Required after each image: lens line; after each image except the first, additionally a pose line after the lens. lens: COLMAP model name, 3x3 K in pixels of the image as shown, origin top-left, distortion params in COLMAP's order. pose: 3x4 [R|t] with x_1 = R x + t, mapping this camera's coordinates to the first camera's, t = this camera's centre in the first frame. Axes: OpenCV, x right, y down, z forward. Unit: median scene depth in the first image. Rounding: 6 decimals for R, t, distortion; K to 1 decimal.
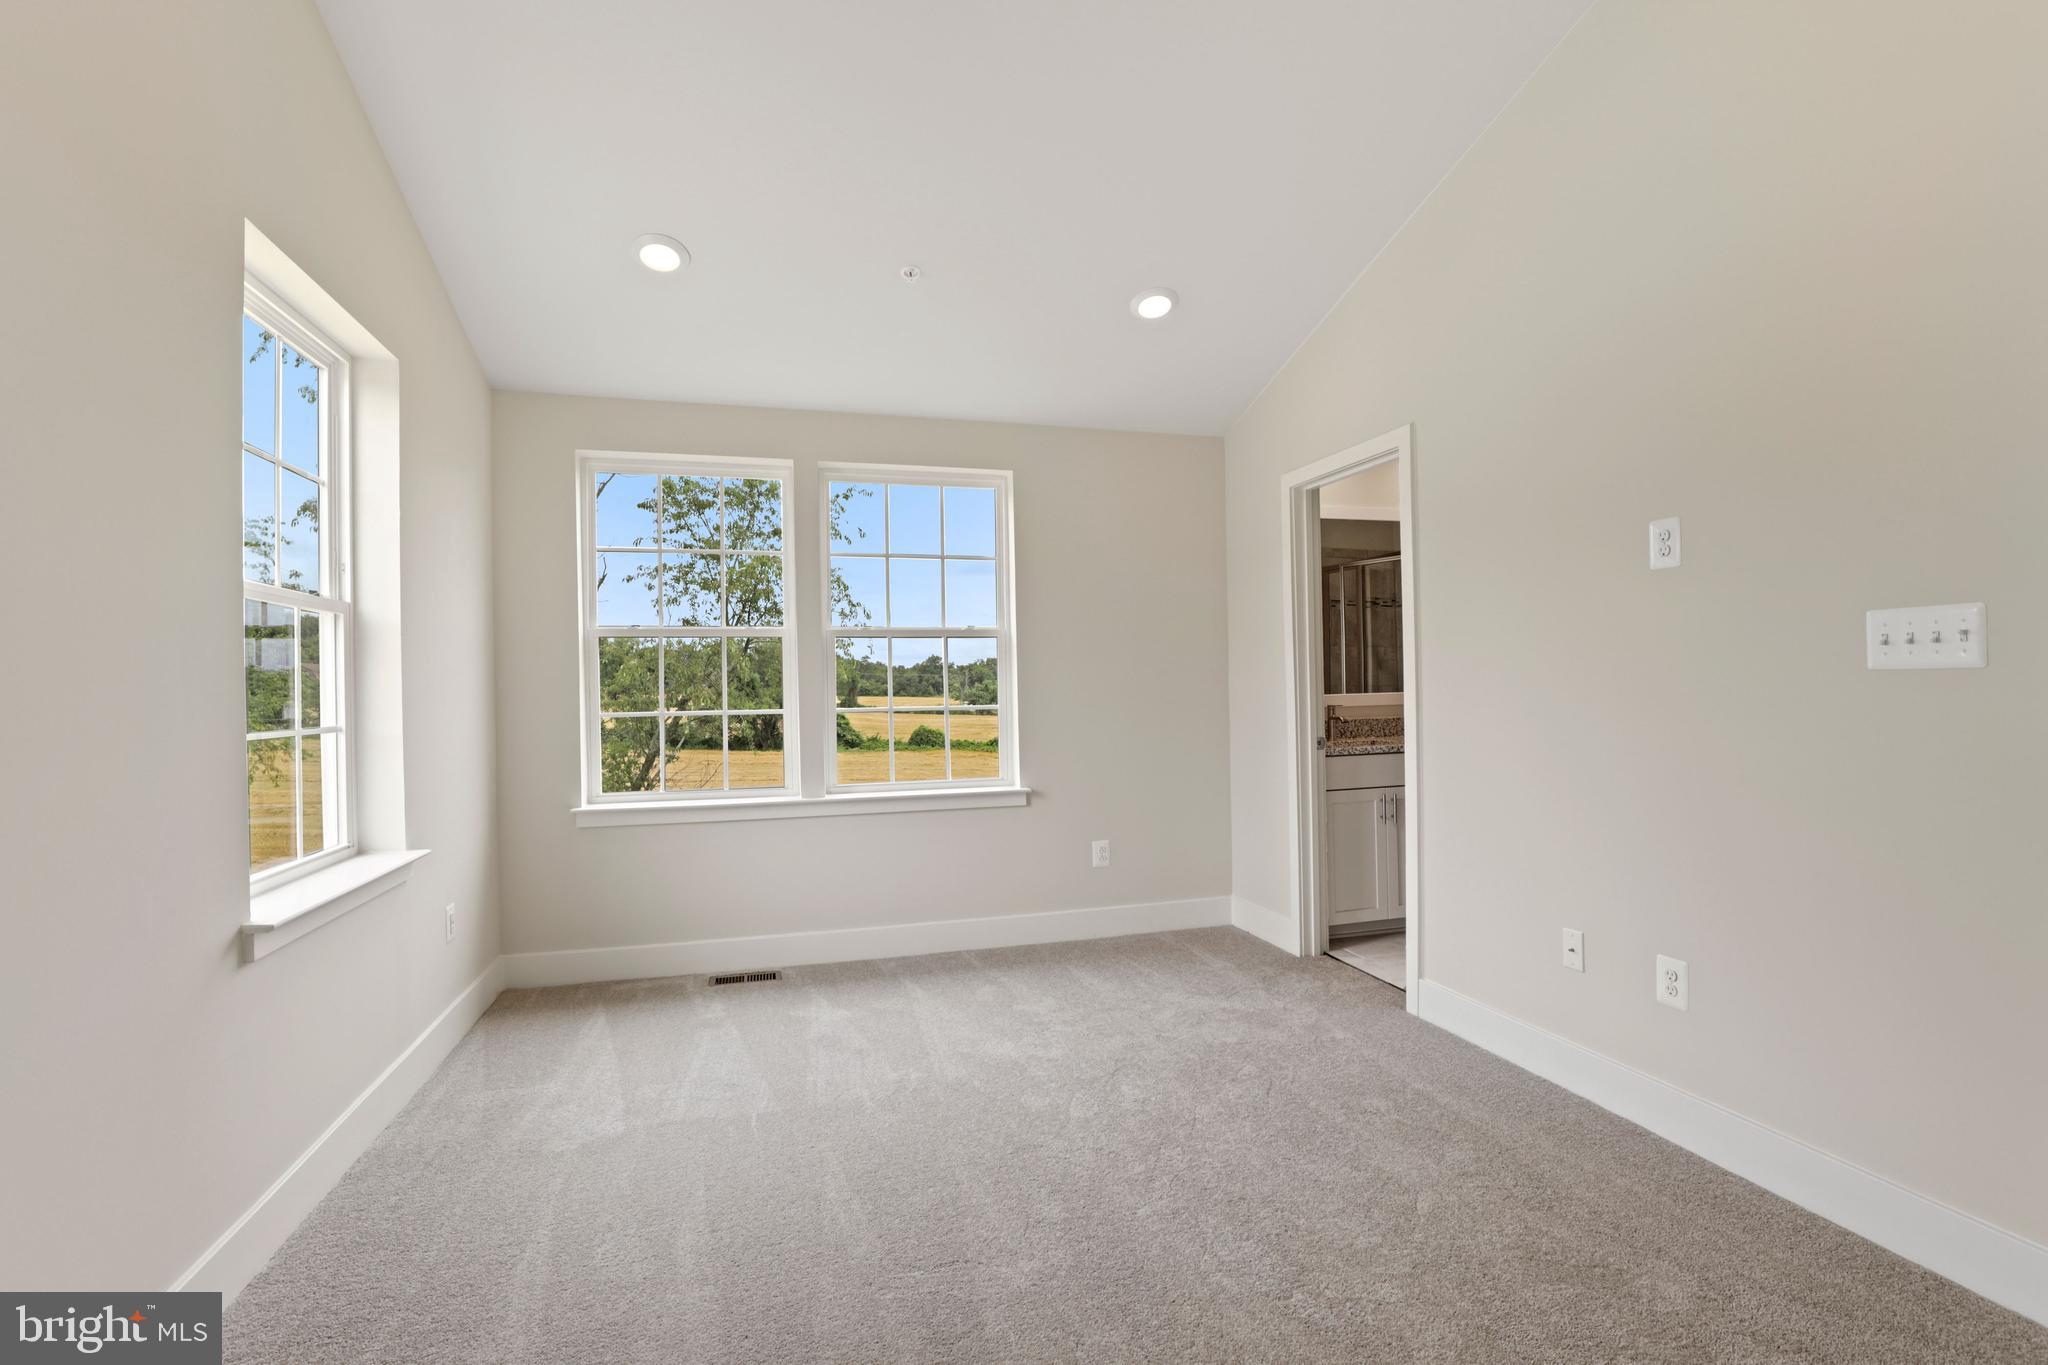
lens RADIAL K [[925.7, 0, 1026.4], [0, 925.7, 669.8], [0, 0, 1]] dist [0.012951, -0.000886]
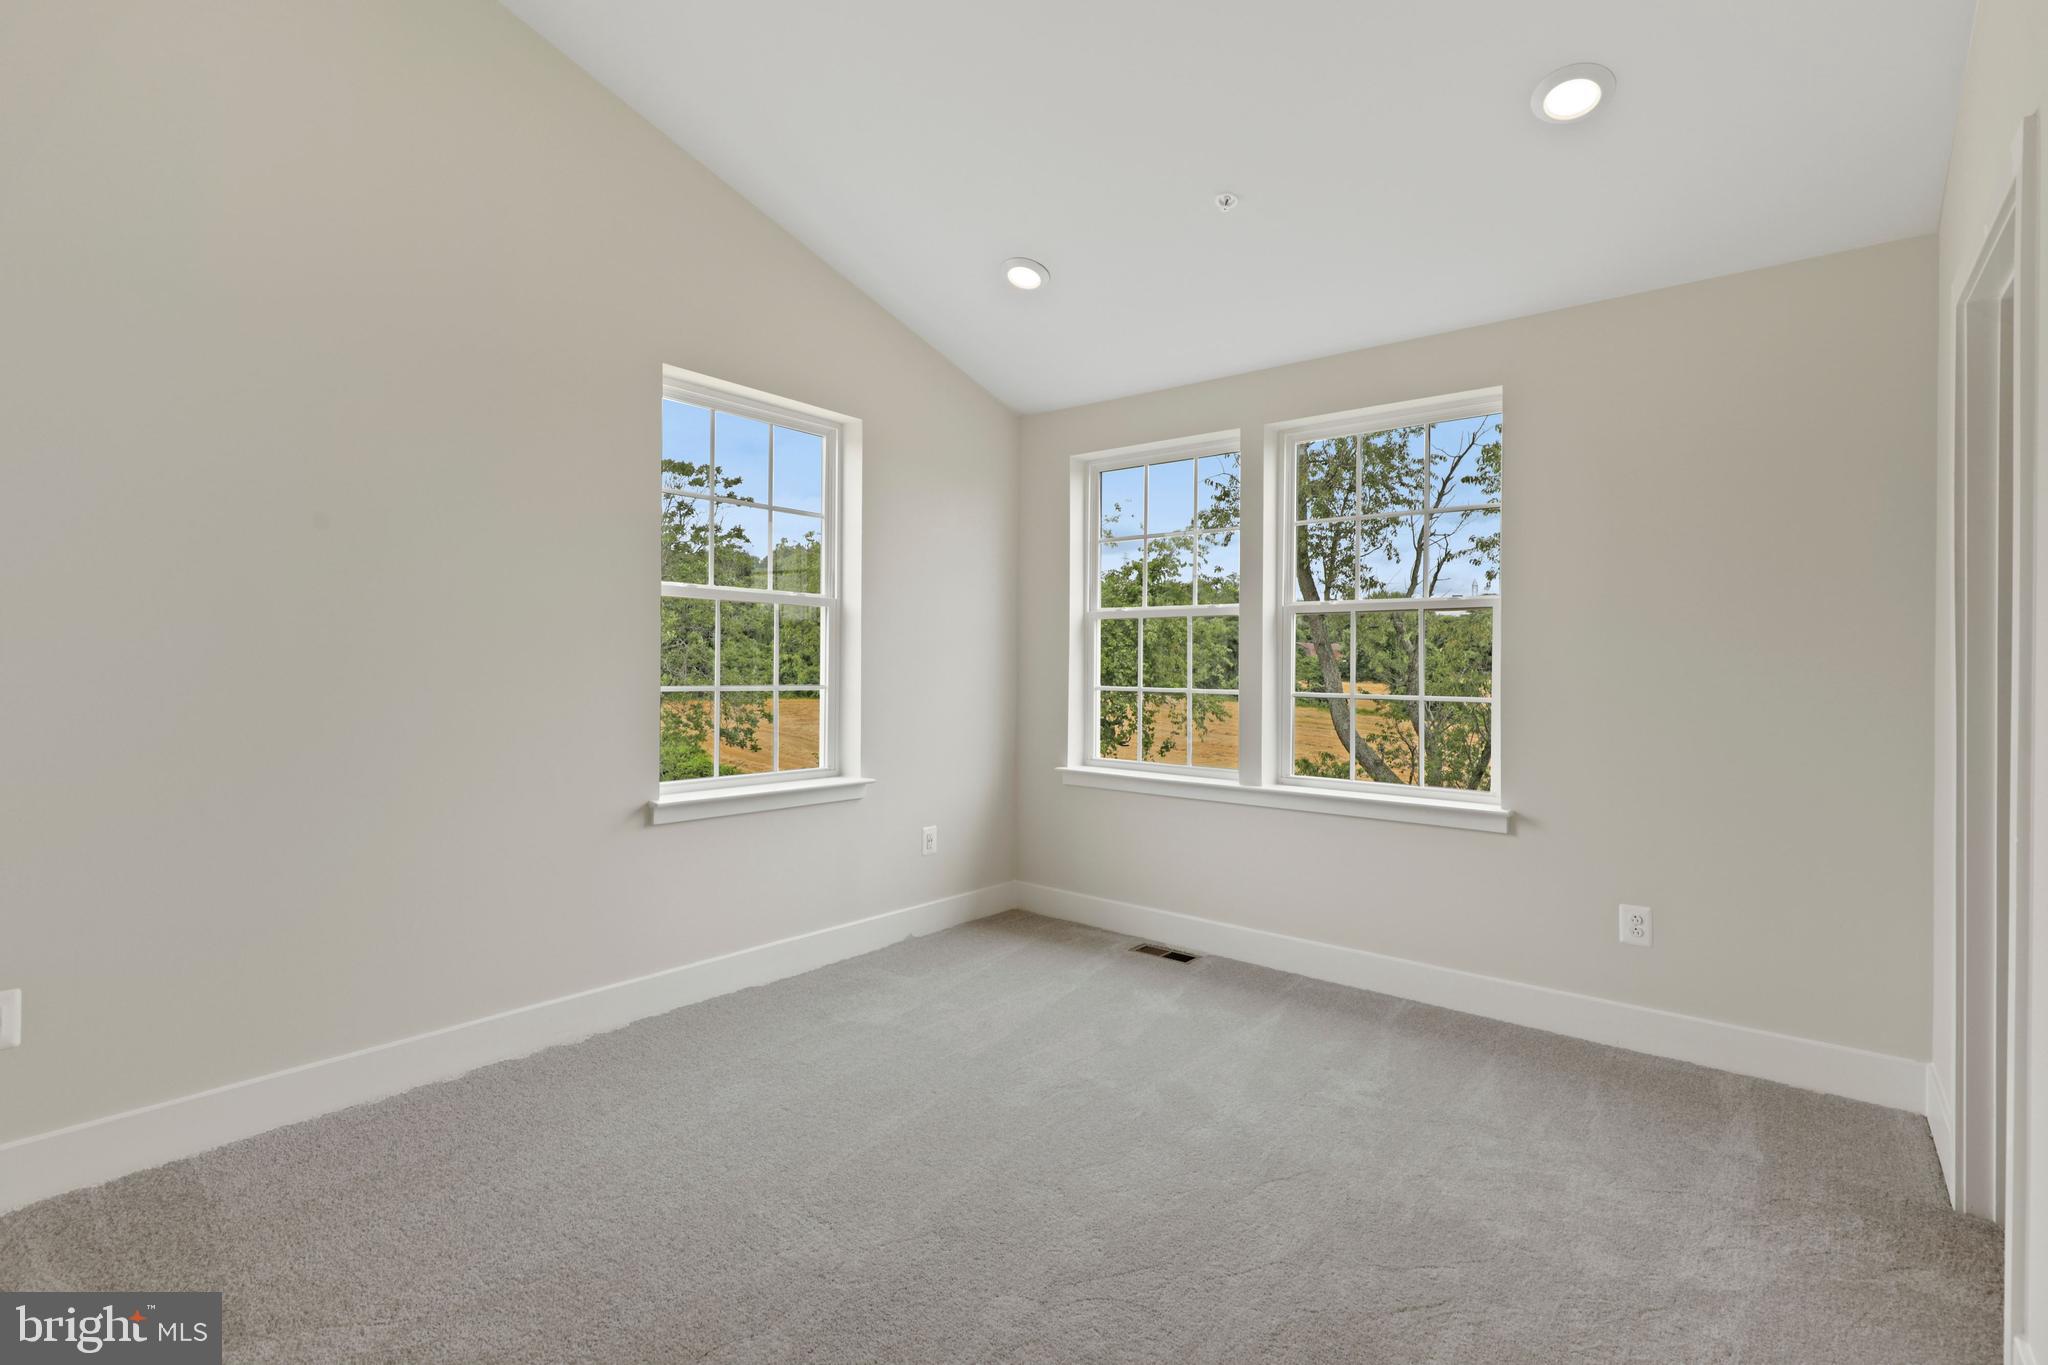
lens RADIAL K [[925.7, 0, 1026.4], [0, 925.7, 669.8], [0, 0, 1]] dist [0.012951, -0.000886]
pose [[0.583461, 0.020219, -0.811889, 0.427925], [-0.005431, 0.999765, 0.020995, 0.002200], [0.812123, -0.007841, 0.583434, 0.290789]]
